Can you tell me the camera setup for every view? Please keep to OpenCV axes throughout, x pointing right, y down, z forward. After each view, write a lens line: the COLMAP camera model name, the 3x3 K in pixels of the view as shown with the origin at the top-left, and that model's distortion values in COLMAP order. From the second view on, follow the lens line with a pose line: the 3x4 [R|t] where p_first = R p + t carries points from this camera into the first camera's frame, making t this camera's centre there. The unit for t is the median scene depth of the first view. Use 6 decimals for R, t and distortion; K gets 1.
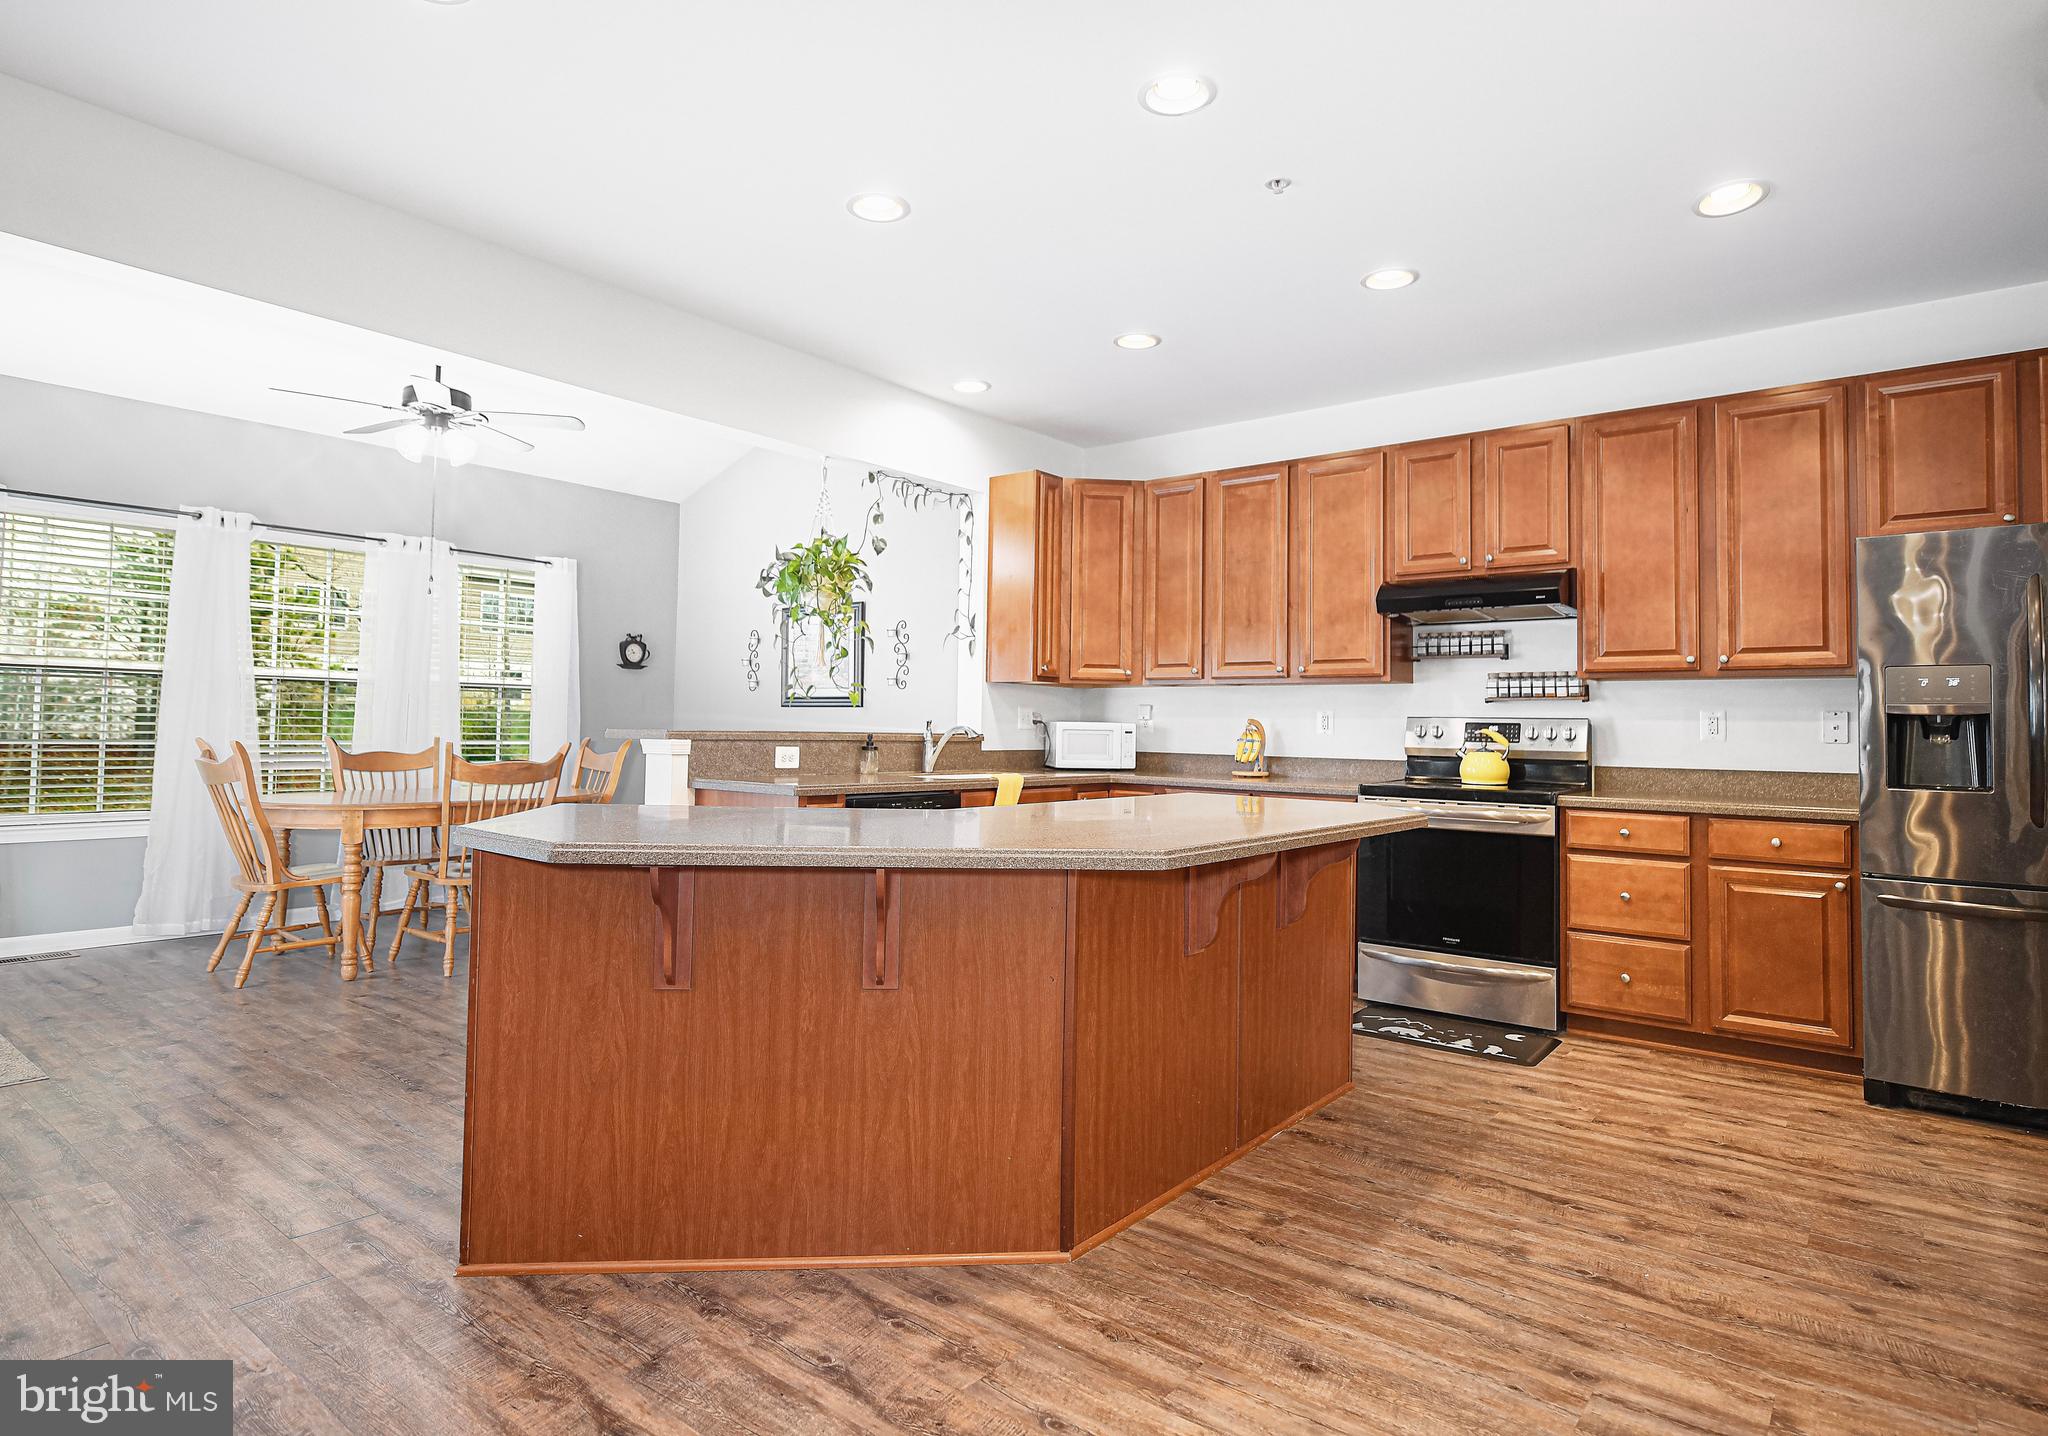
lens RADIAL K [[1125.8, 0, 1015.4], [0, 1125.8, 686.2], [0, 0, 1]] dist [-0.006336, 0.000127]
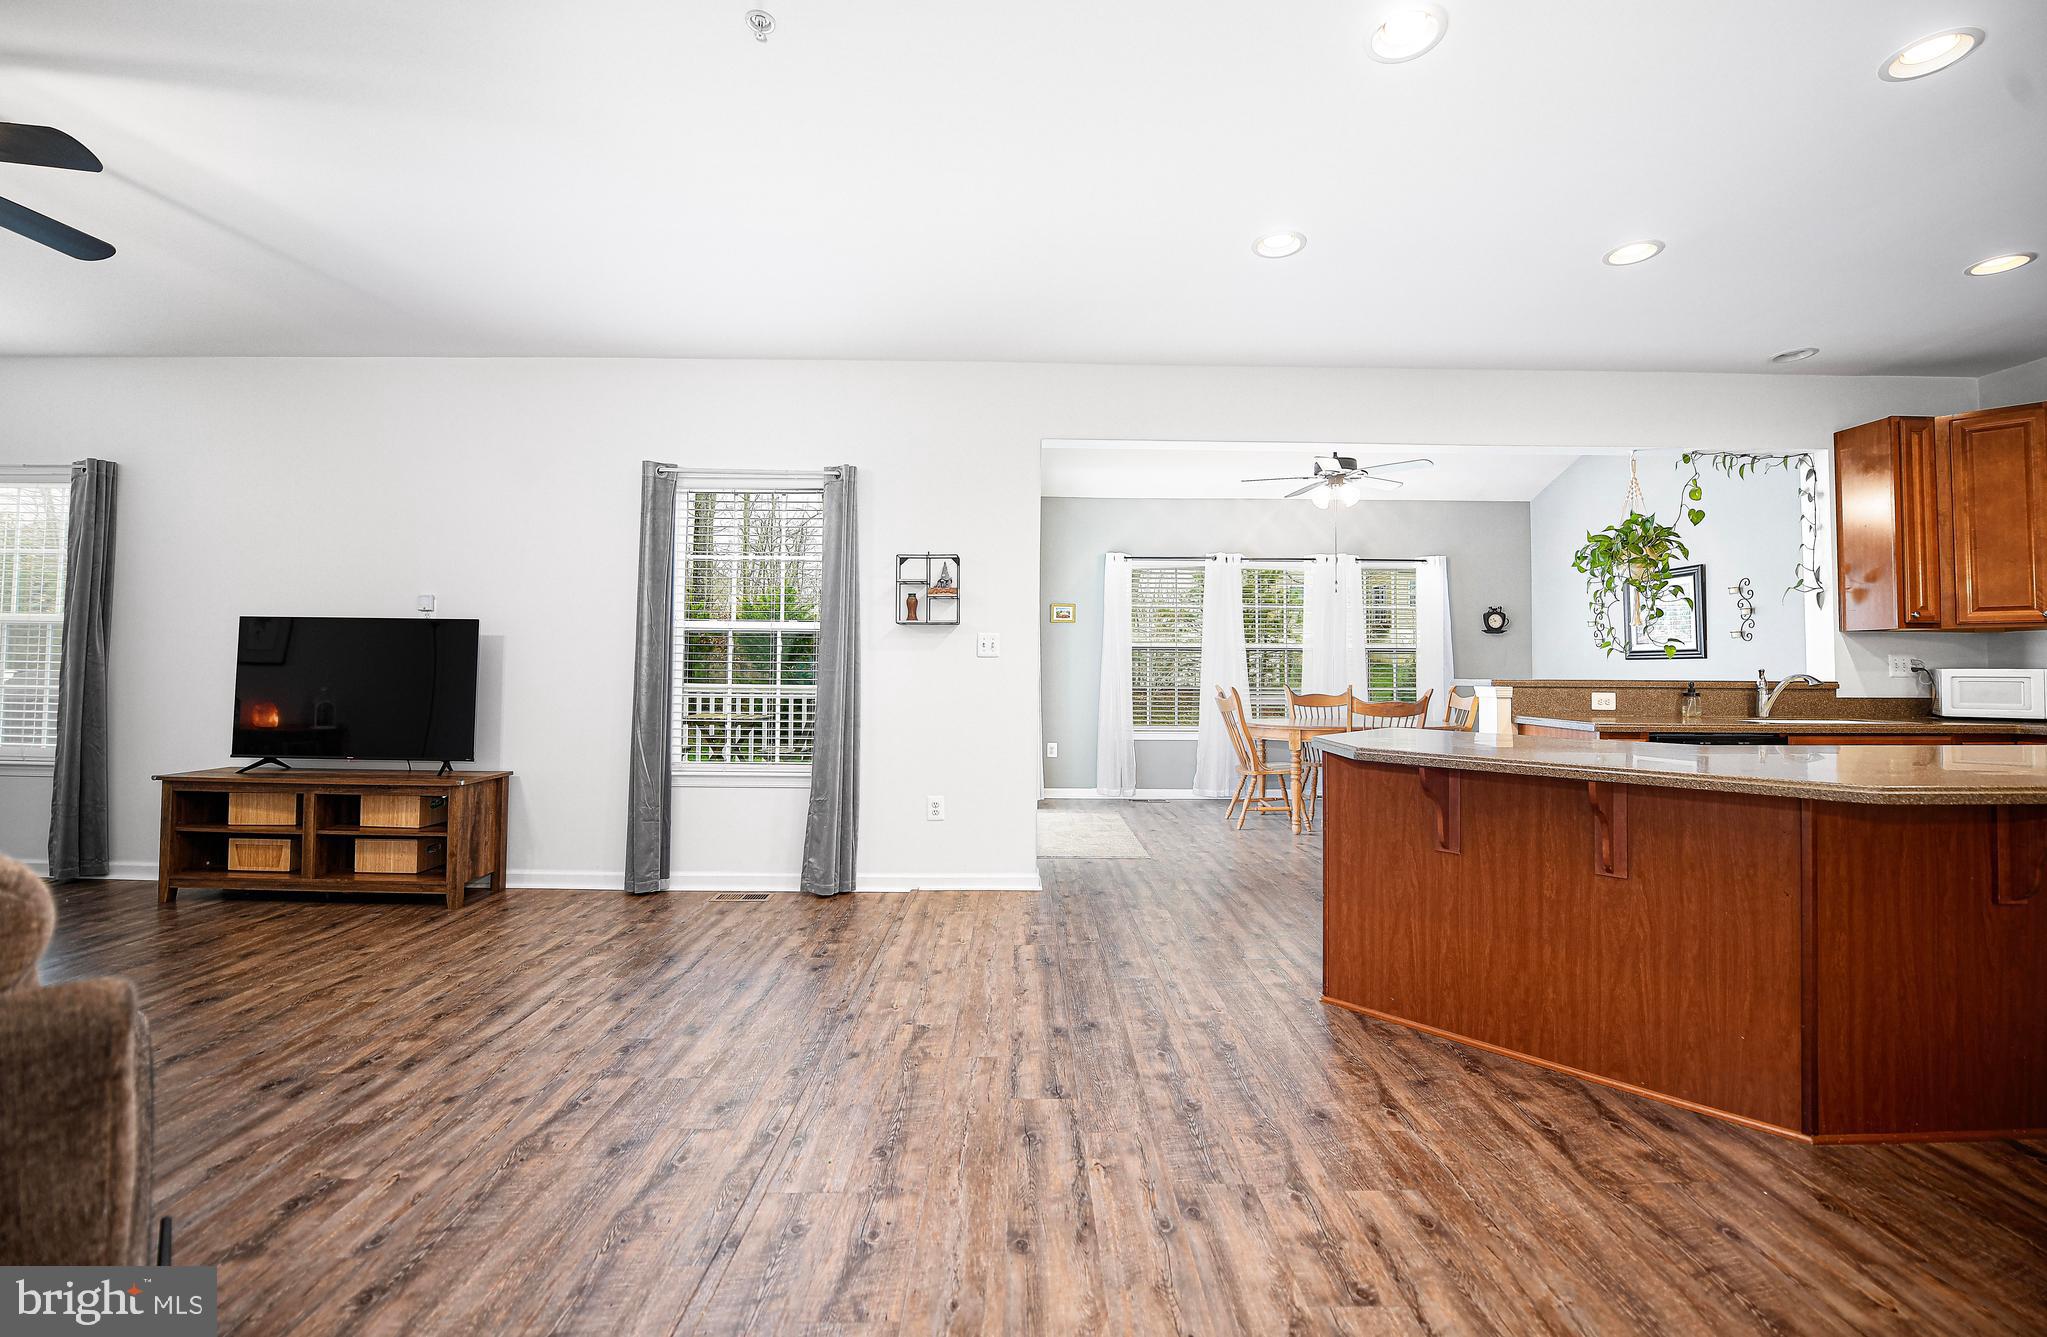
lens RADIAL K [[838.4, 0, 1036.1], [0, 838.4, 652.8], [0, 0, 1]] dist [-0.005471, -0.003427]
pose [[0.644438, -0.029143, -0.764101, 0.113274], [0.033905, 0.999380, -0.009521, -0.002440], [0.763904, -0.019771, 0.645027, -0.074991]]
